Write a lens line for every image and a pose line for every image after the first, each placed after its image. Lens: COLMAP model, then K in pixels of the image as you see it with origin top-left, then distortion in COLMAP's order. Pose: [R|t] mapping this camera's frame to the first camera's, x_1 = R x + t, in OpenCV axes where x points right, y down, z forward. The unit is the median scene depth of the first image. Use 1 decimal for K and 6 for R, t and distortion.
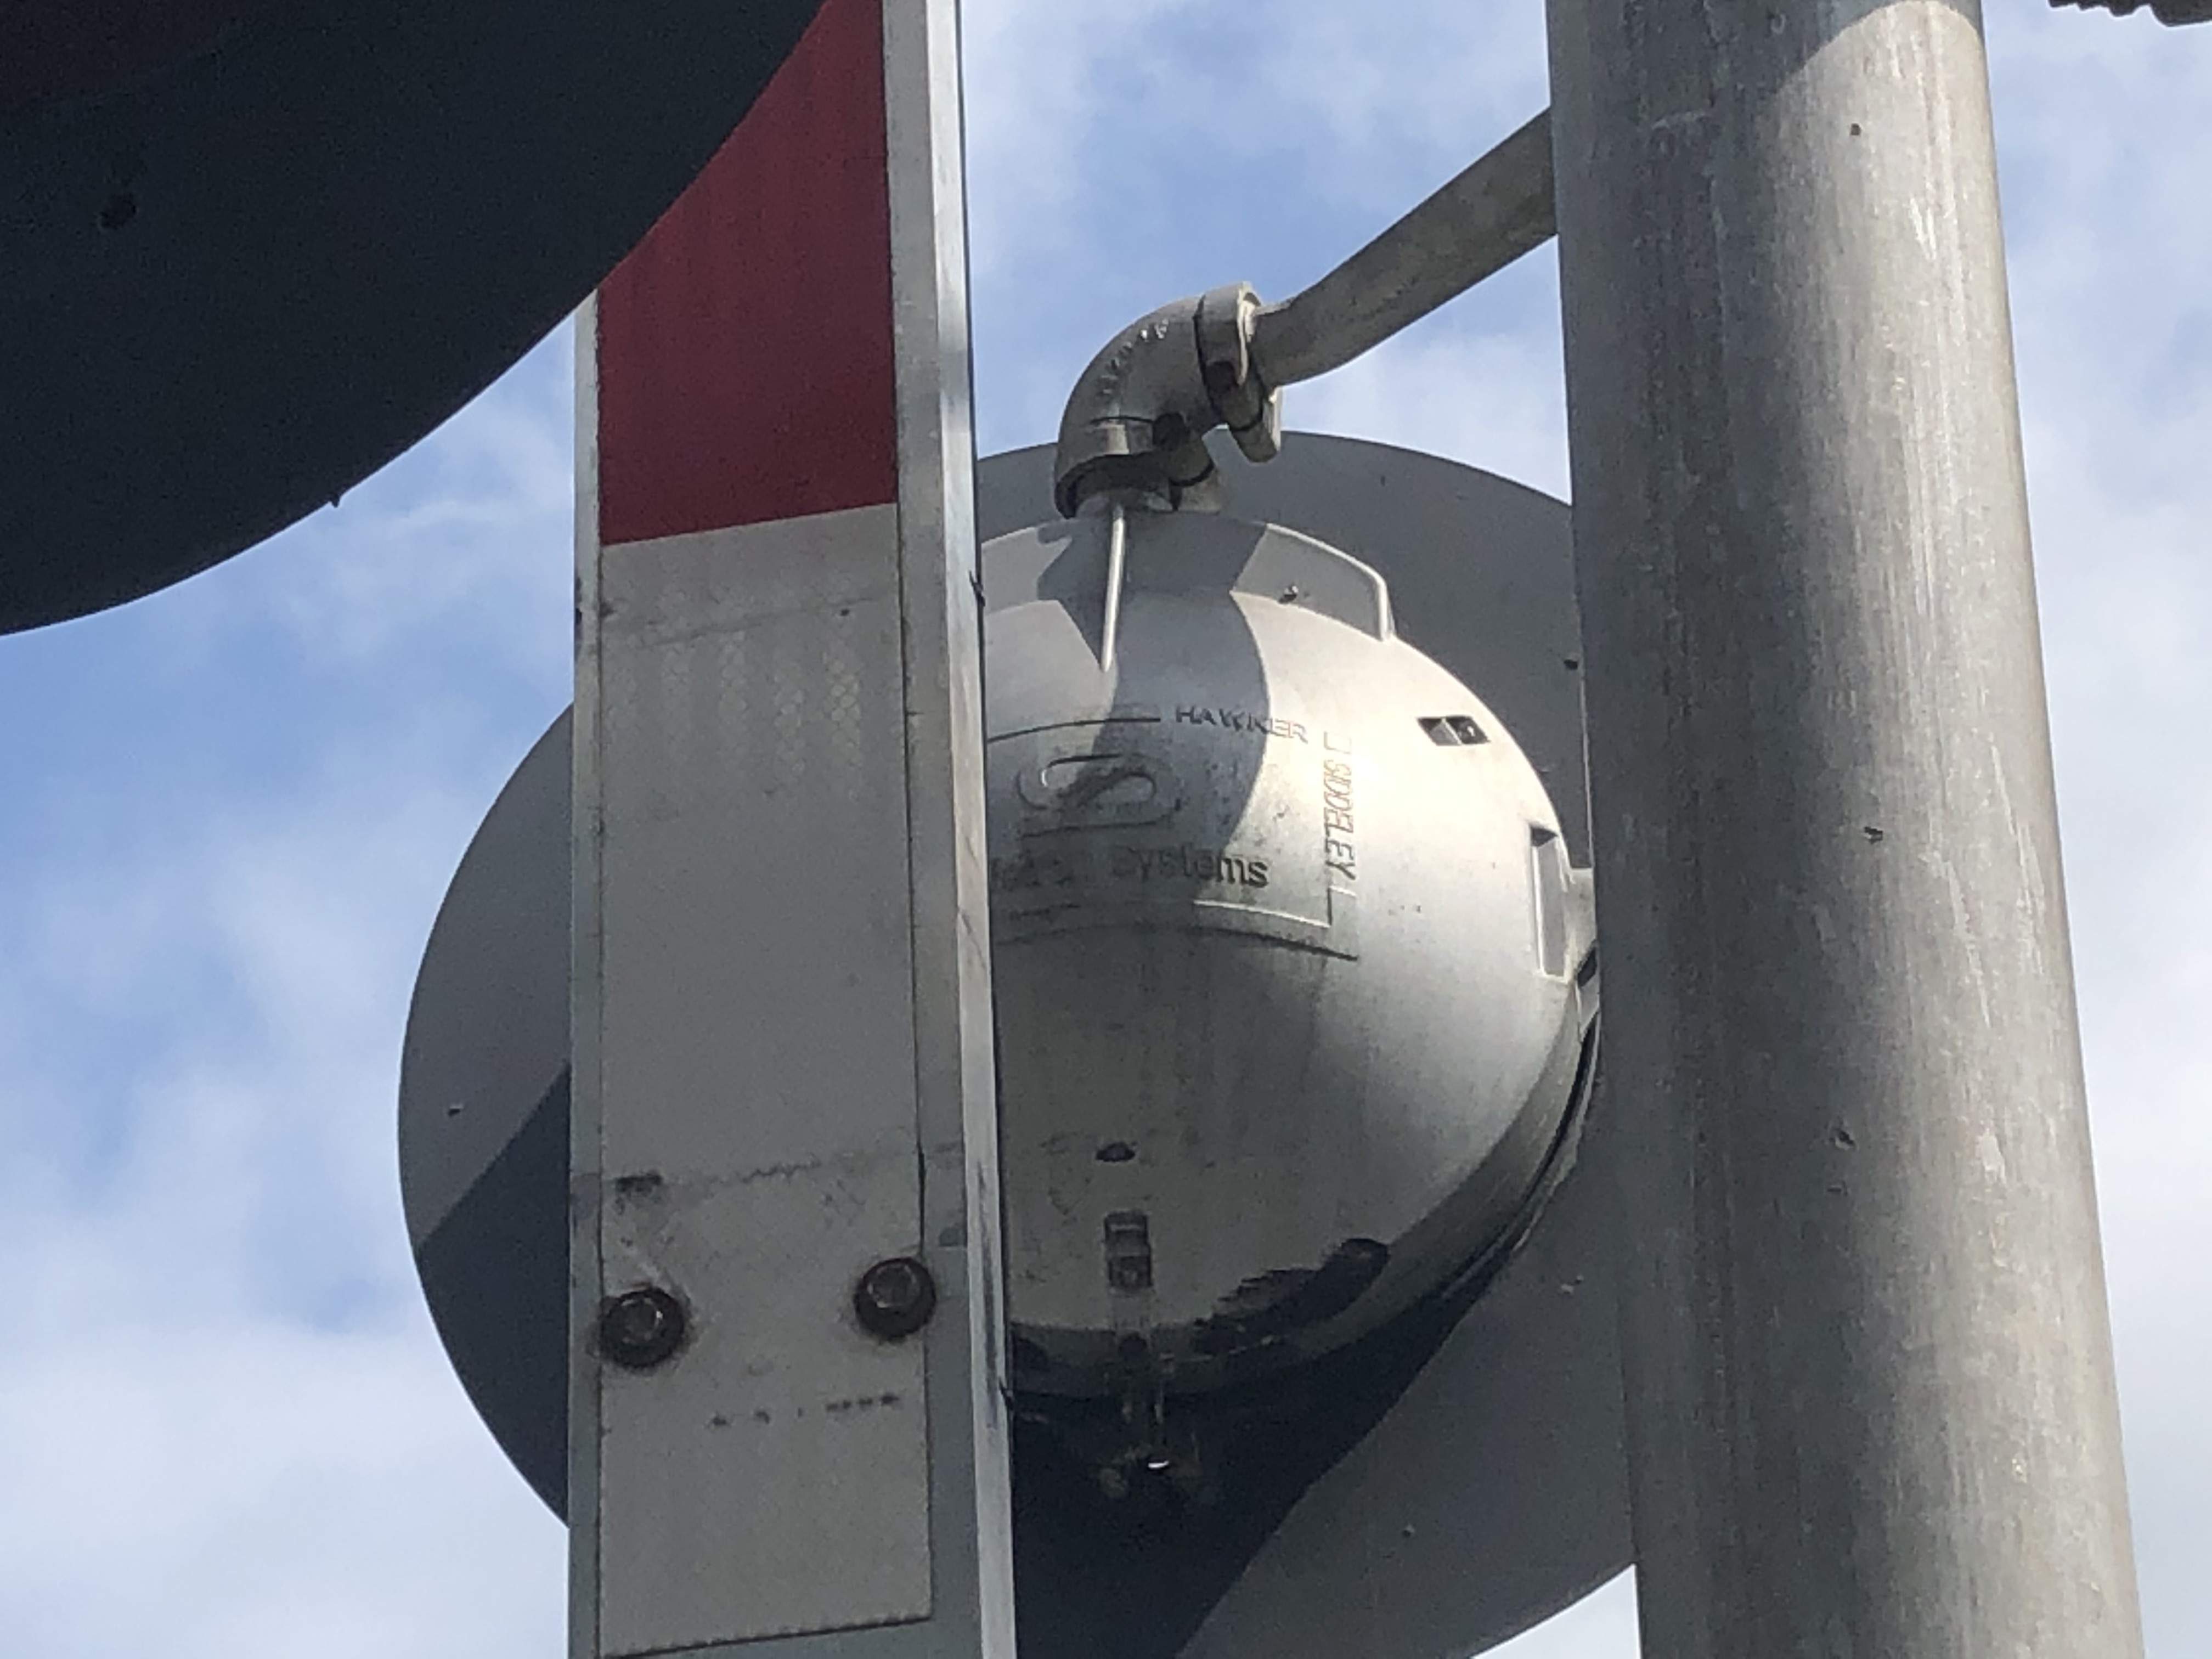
lens RADIAL K [[6294.6, 0, 1096.4], [0, 6294.6, 824.6], [0, 0, 1]] dist [0.251718, 0.000000]
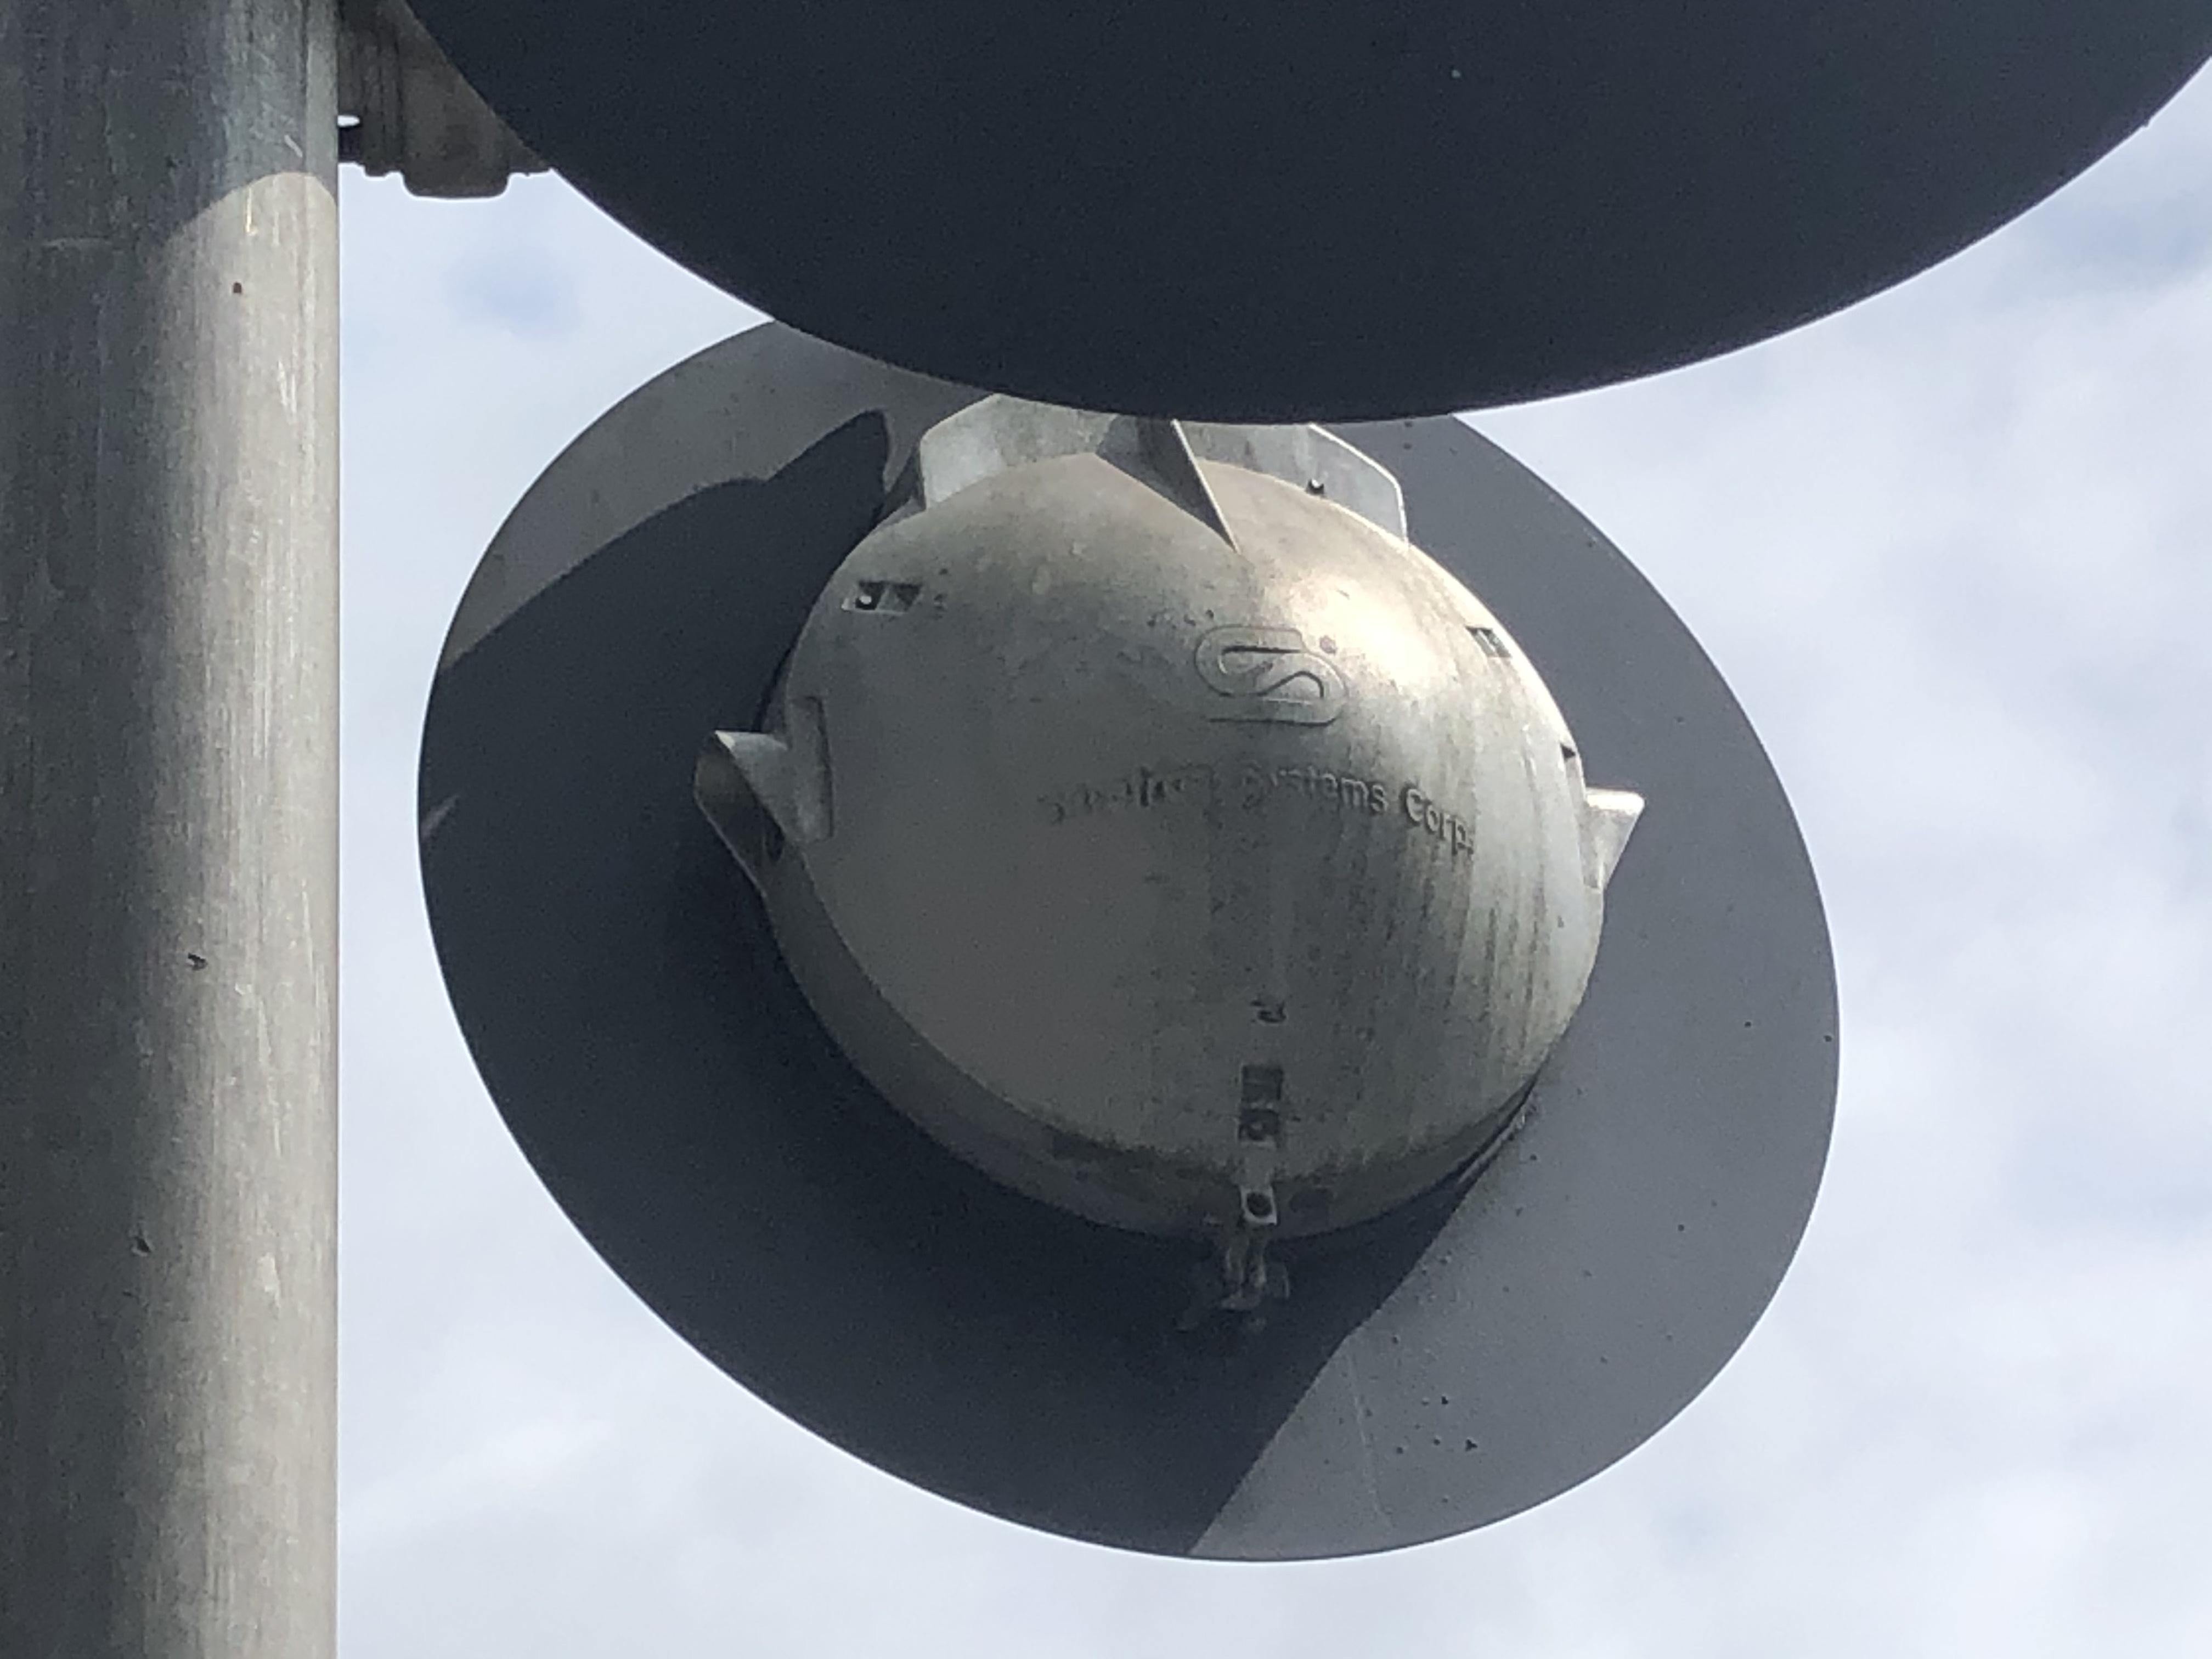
lens RADIAL K [[6294.6, 0, 1091.1], [0, 6294.6, 818.4], [0, 0, 1]] dist [0.251718, 0.000000]
pose [[0.912377, 0.150420, 0.380711, -0.149229], [-0.156991, 0.987502, -0.013934, -0.031033], [-0.378049, -0.047055, 0.924589, -0.045182]]
